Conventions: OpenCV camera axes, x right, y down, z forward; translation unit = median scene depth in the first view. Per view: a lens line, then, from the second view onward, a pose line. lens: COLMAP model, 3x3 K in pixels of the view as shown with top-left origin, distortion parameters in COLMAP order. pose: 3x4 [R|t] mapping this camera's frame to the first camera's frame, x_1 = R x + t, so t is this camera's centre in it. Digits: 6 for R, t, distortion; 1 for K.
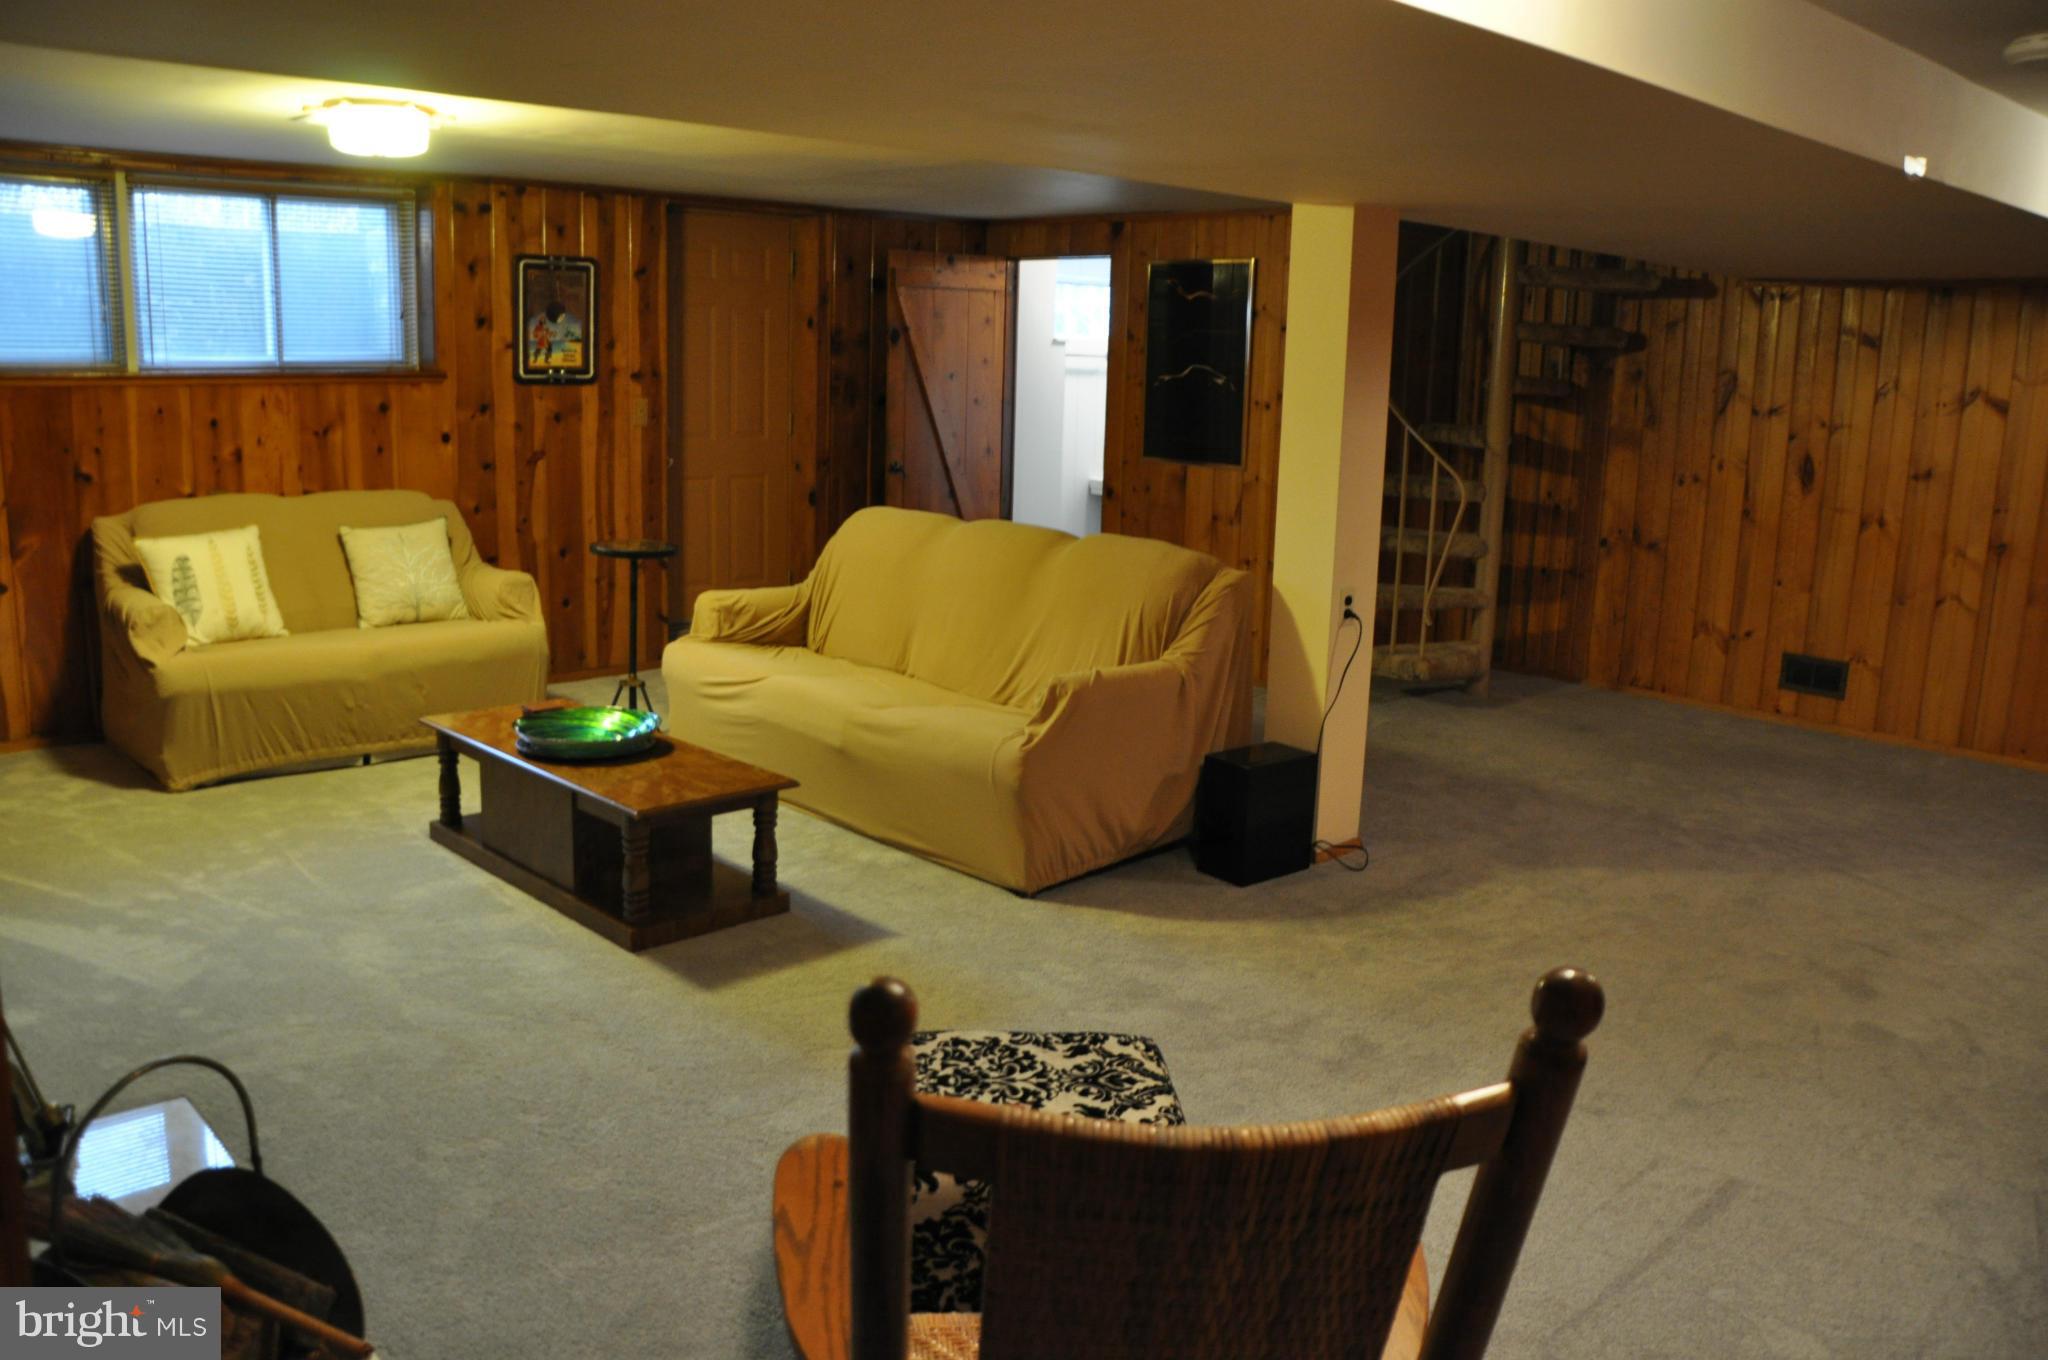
lens RADIAL K [[1667.7, 0, 1026.4], [0, 1667.7, 686.9], [0, 0, 1]] dist [-0.138714, 0.092528]
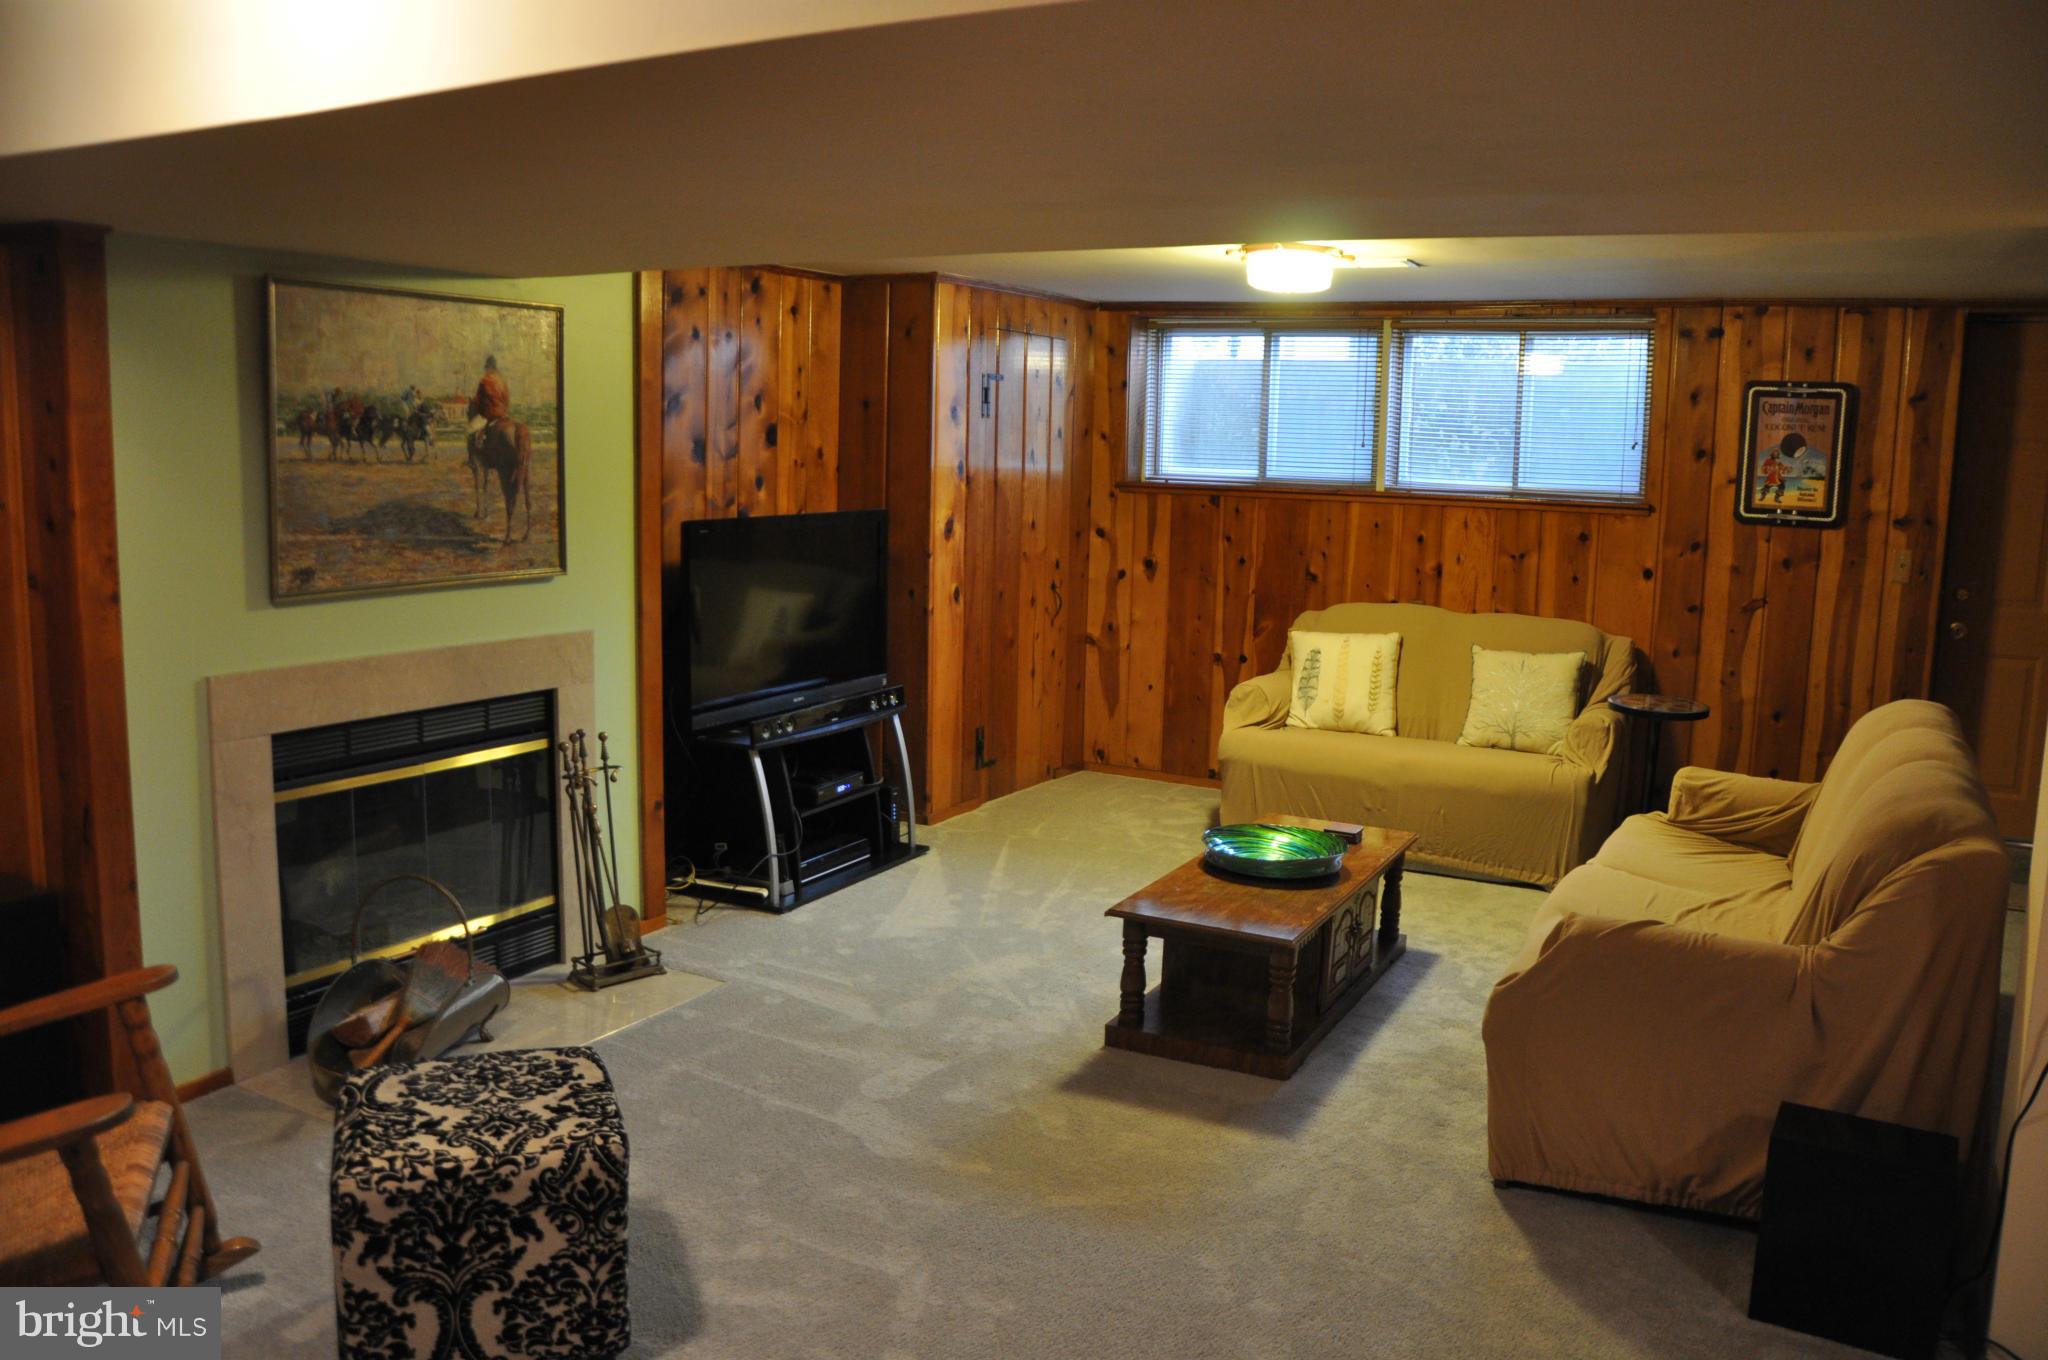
lens RADIAL K [[1667.7, 0, 1027.7], [0, 1667.7, 677.7], [0, 0, 1]] dist [-0.138714, 0.092528]
pose [[0.300064, 0.115682, -0.946879, 0.451058], [-0.209585, 0.976360, 0.052867, -0.068890], [0.930610, 0.182588, 0.317216, 0.378736]]
